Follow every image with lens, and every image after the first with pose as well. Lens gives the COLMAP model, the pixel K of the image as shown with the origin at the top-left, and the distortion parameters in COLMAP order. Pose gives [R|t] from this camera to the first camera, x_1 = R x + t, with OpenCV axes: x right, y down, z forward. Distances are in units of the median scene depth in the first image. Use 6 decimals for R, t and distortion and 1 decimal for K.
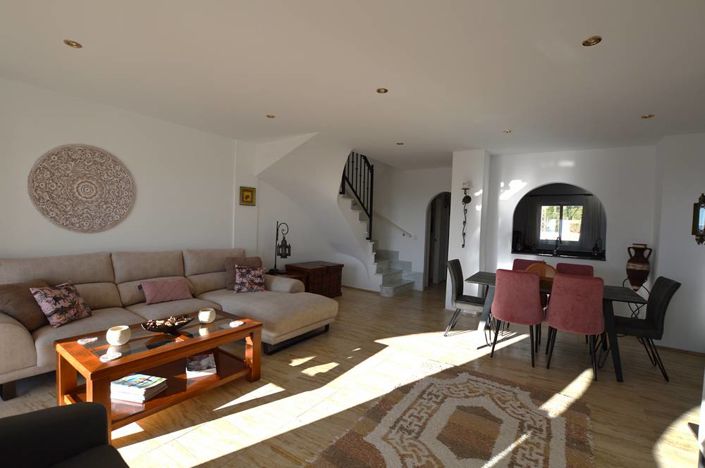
lens RADIAL K [[319.7, 0, 352.5], [0, 319.7, 234.0], [0, 0, 1]] dist [-0.044441, 0.008284]
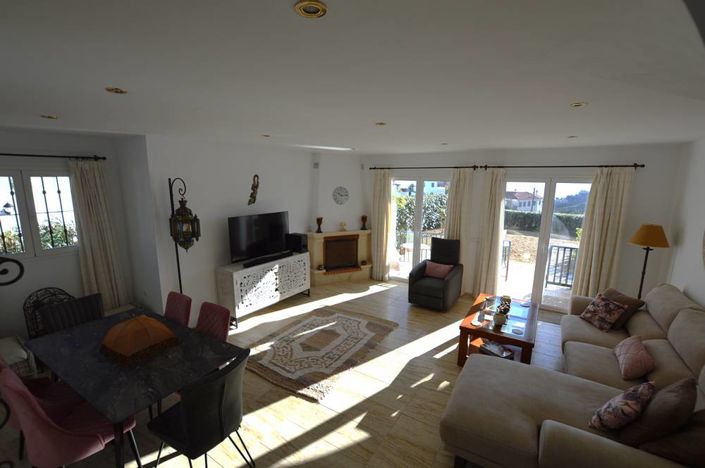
lens RADIAL K [[319.7, 0, 352.5], [0, 319.7, 234.0], [0, 0, 1]] dist [-0.044441, 0.008284]
pose [[-0.998639, -0.038641, -0.035023, 0.252629], [-0.044900, 0.978658, 0.200531, -0.378841], [0.026527, 0.201830, -0.979061, 2.547717]]
